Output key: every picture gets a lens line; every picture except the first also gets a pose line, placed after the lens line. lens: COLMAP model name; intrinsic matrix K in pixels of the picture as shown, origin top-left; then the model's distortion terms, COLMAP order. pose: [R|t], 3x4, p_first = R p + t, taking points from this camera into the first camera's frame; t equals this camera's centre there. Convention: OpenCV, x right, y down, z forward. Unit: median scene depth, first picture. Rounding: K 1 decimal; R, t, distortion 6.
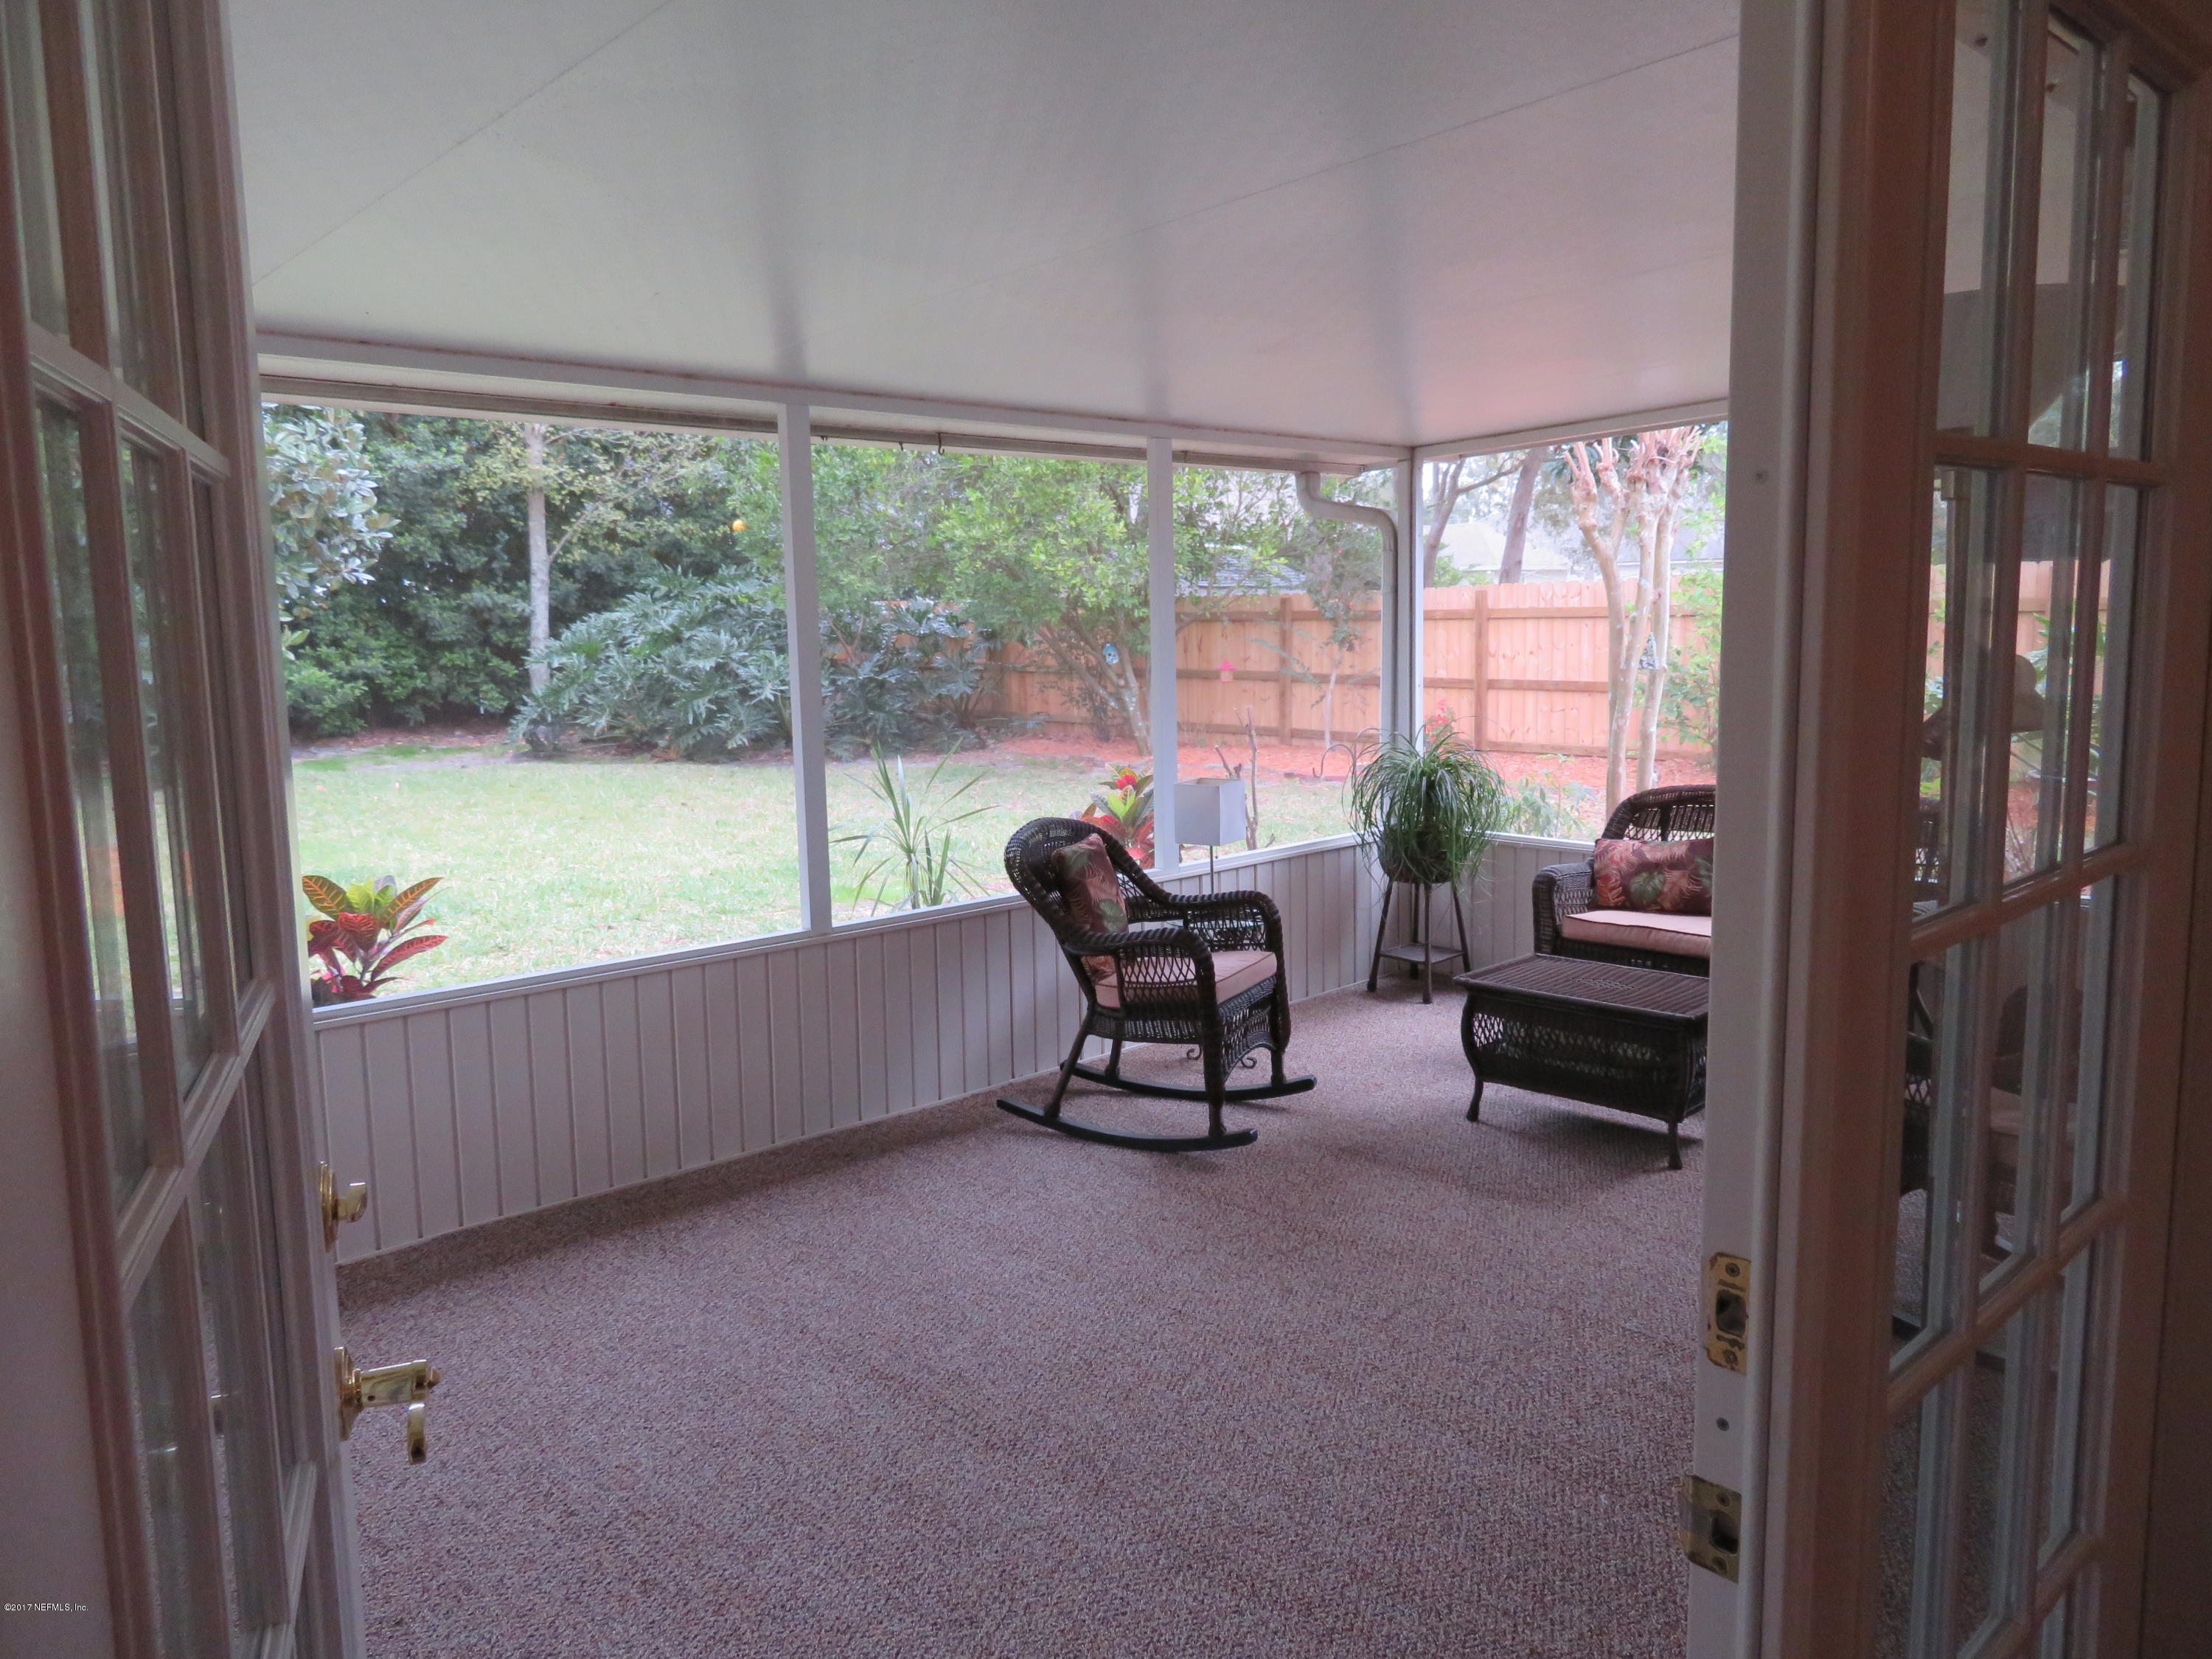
lens RADIAL K [[1565.5, 0, 1100.7], [0, 1565.5, 833.3], [0, 0, 1]] dist [-0.015732, 0.006130]
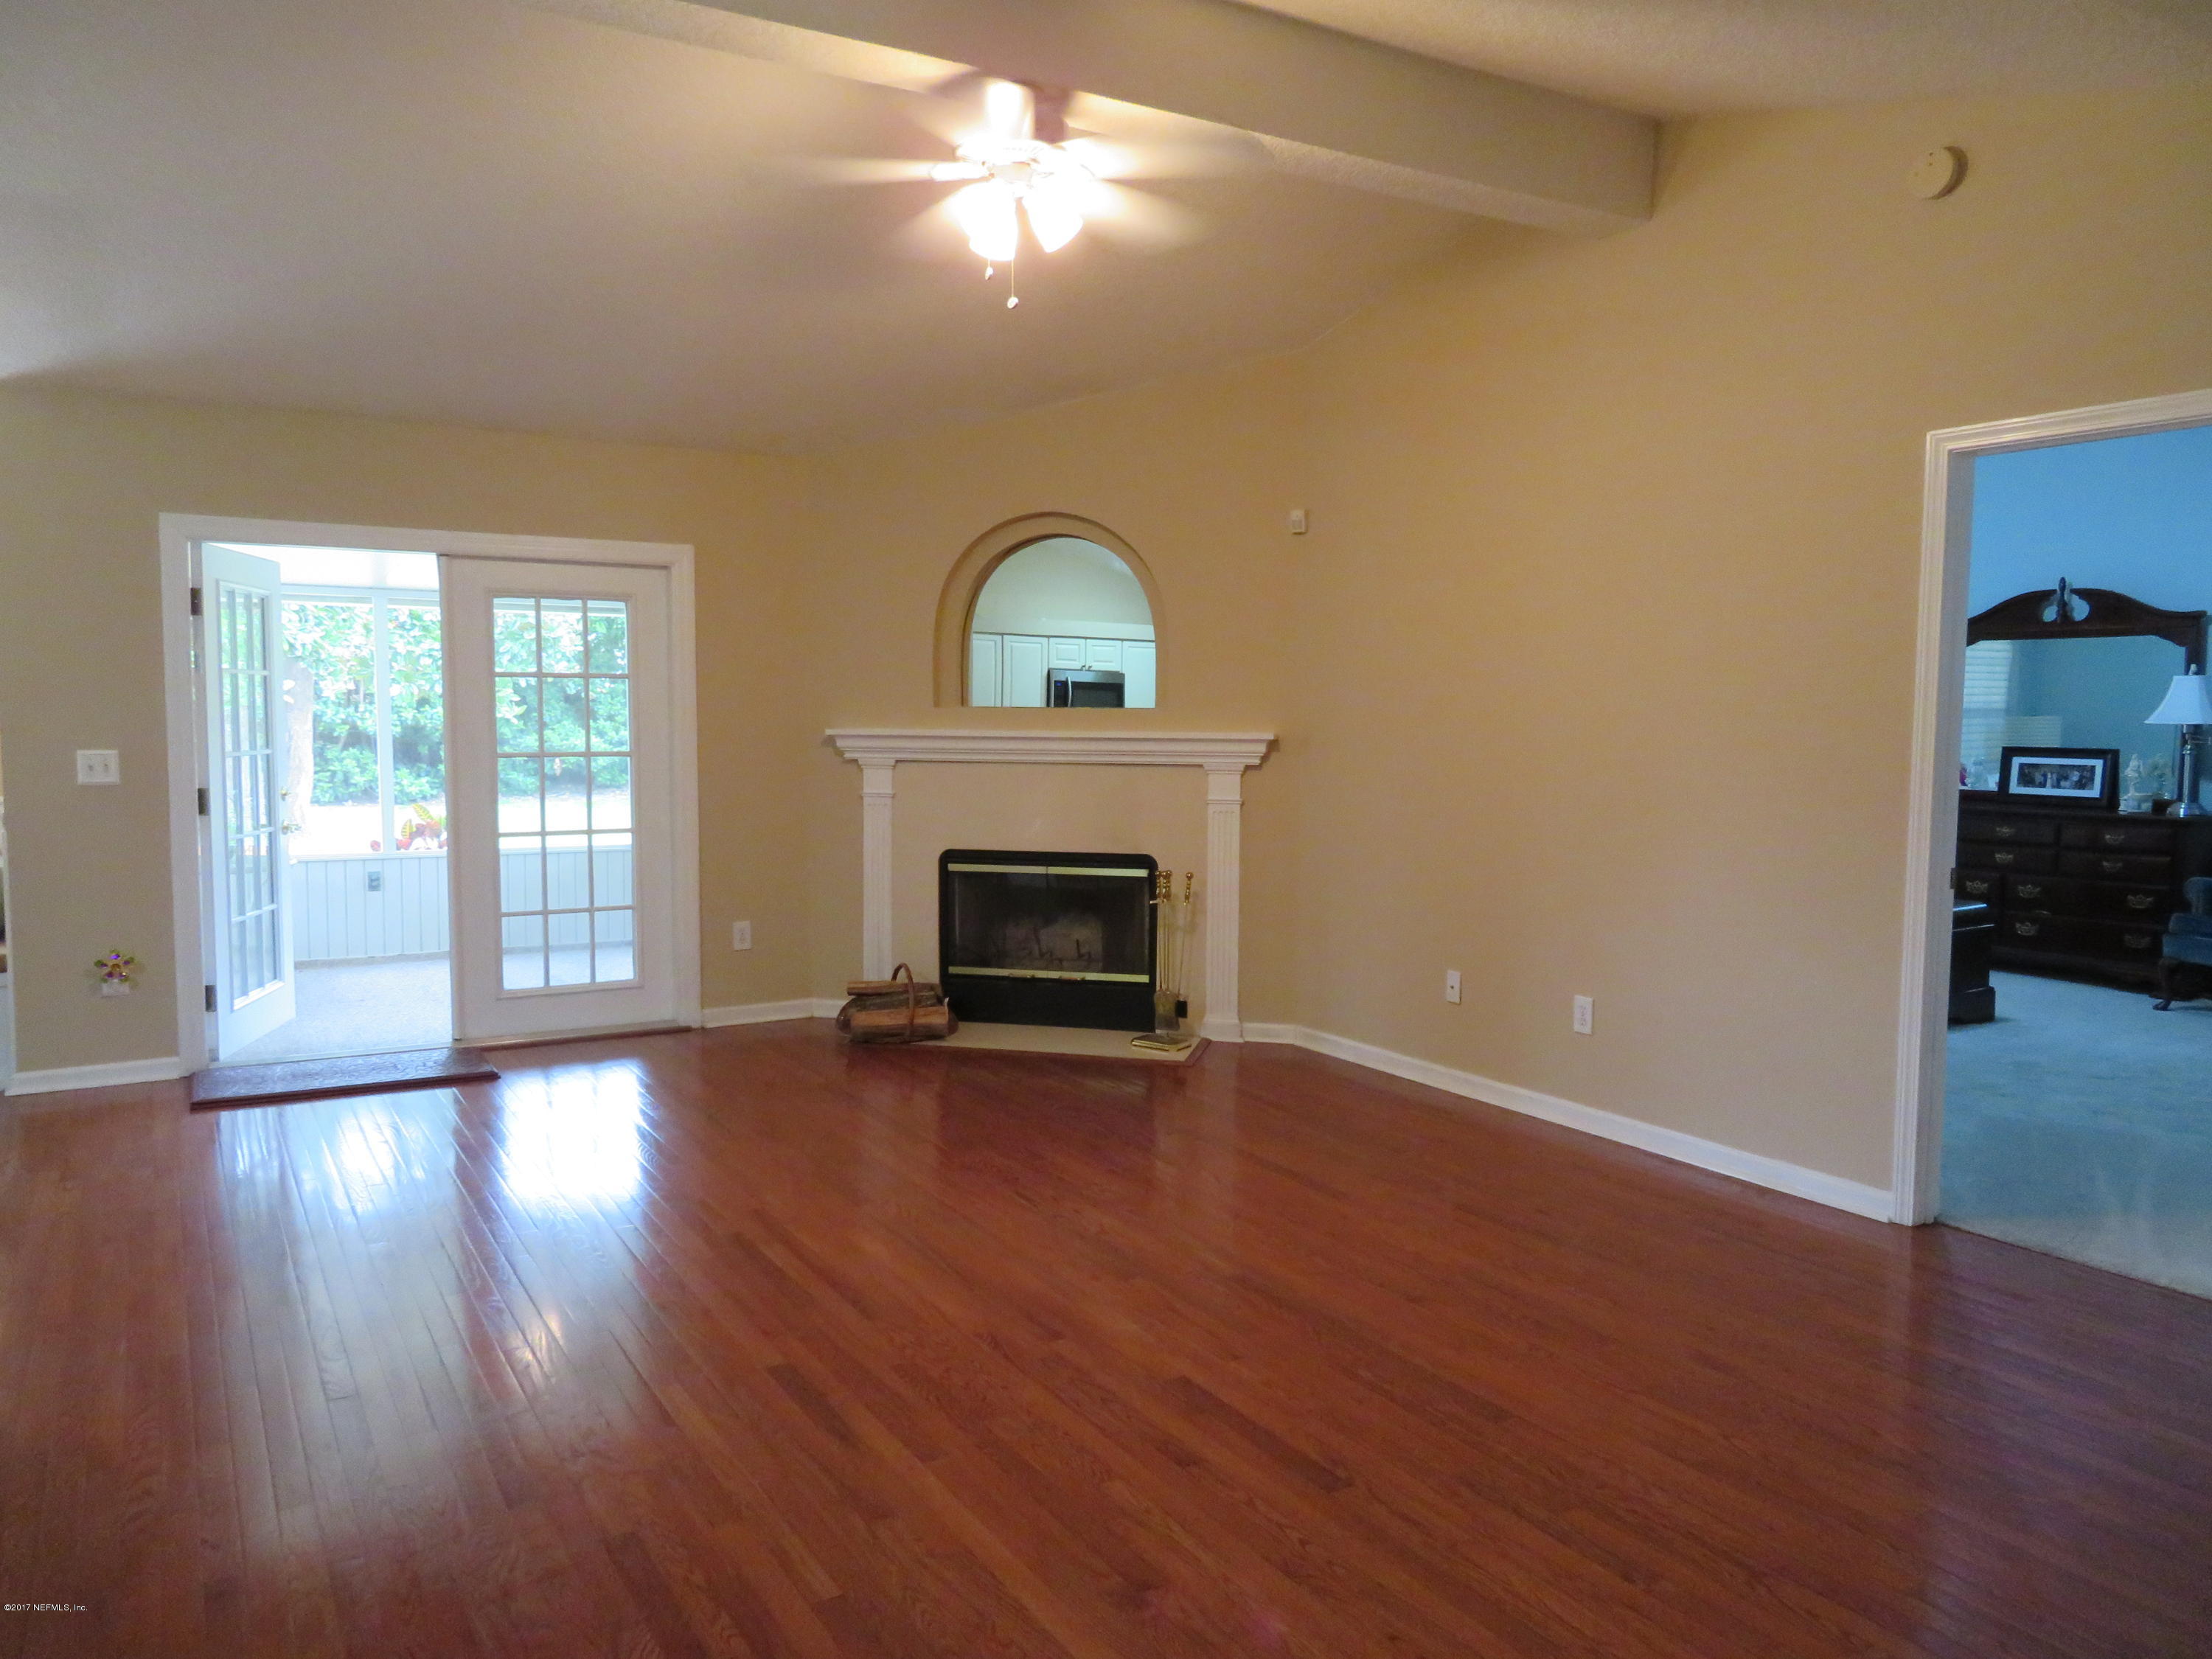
lens RADIAL K [[1565.5, 0, 1116.0], [0, 1565.5, 833.2], [0, 0, 1]] dist [-0.015732, 0.006130]
pose [[0.979267, 0.034956, -0.199537, 0.210255], [-0.046600, 0.997455, -0.053962, 0.030088], [0.197142, 0.062142, 0.978403, -0.231128]]
